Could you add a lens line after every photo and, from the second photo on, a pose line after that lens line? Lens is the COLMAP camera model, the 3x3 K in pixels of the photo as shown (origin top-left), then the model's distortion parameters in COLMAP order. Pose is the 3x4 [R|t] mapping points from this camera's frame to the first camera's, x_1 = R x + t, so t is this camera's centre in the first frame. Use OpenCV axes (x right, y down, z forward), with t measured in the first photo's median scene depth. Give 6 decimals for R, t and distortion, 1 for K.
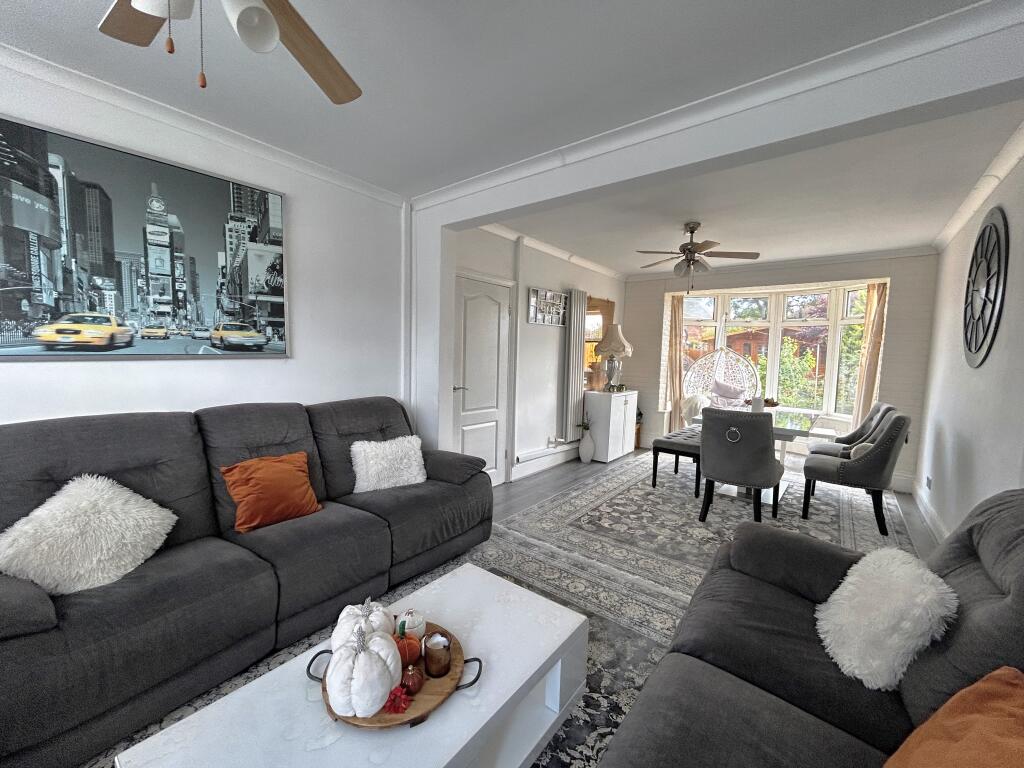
lens RADIAL K [[414.6, 0, 509.2], [0, 414.6, 383.3], [0, 0, 1]] dist [-0.002493, -0.000614]
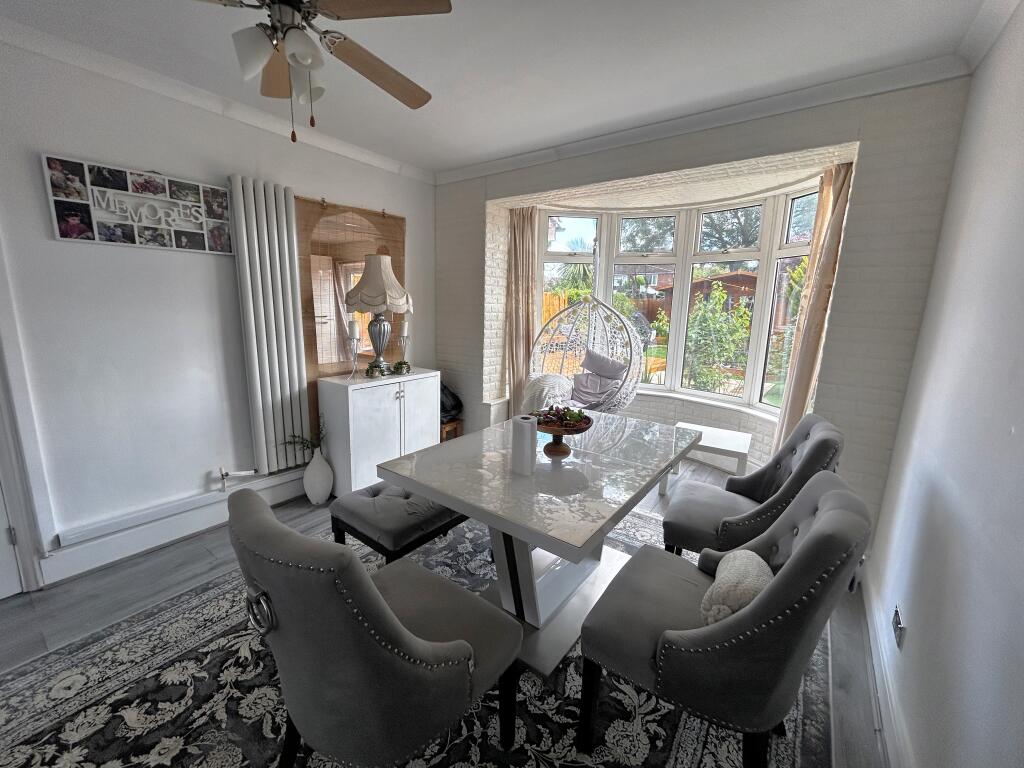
lens RADIAL K [[414.6, 0, 510.8], [0, 414.6, 382.1], [0, 0, 1]] dist [-0.002493, -0.000614]
pose [[0.998959, -0.010160, 0.044479, 0.604981], [0.004899, 0.993142, 0.116814, -0.055128], [-0.045361, -0.116475, 0.992157, 0.628664]]
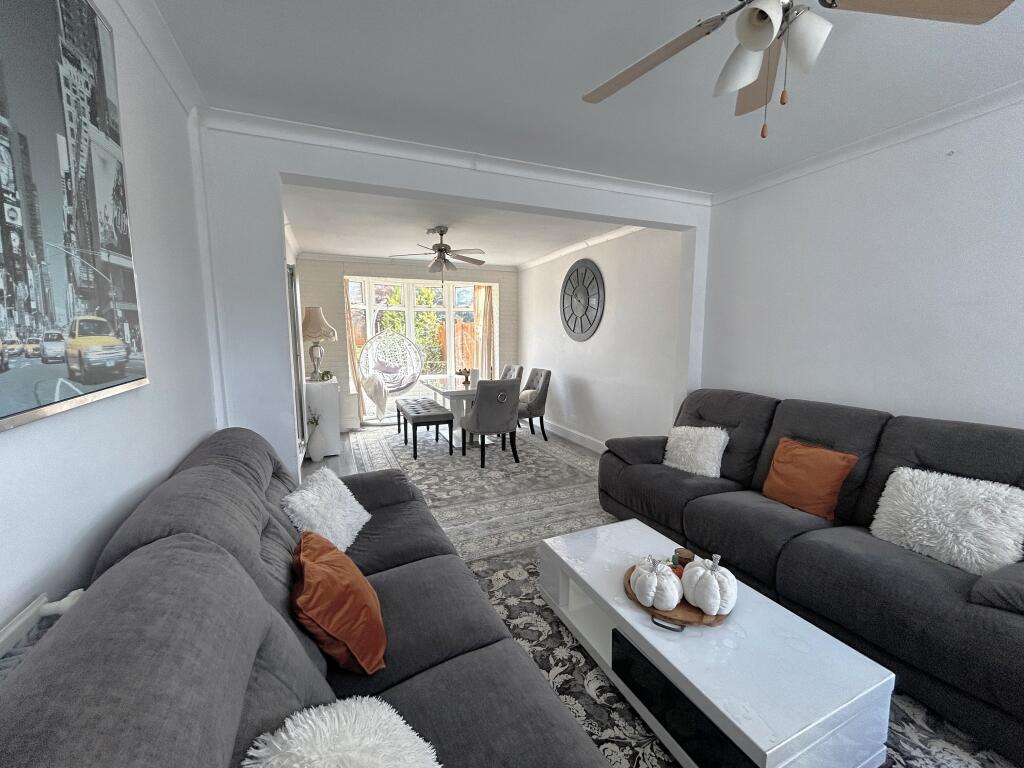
lens RADIAL K [[414.6, 0, 510.9], [0, 414.6, 383.7], [0, 0, 1]] dist [-0.002493, -0.000614]
pose [[0.459717, -0.135138, 0.877723, -0.556972], [0.080779, 0.990620, 0.110212, -0.059738], [-0.884384, 0.020235, 0.466321, 0.285823]]
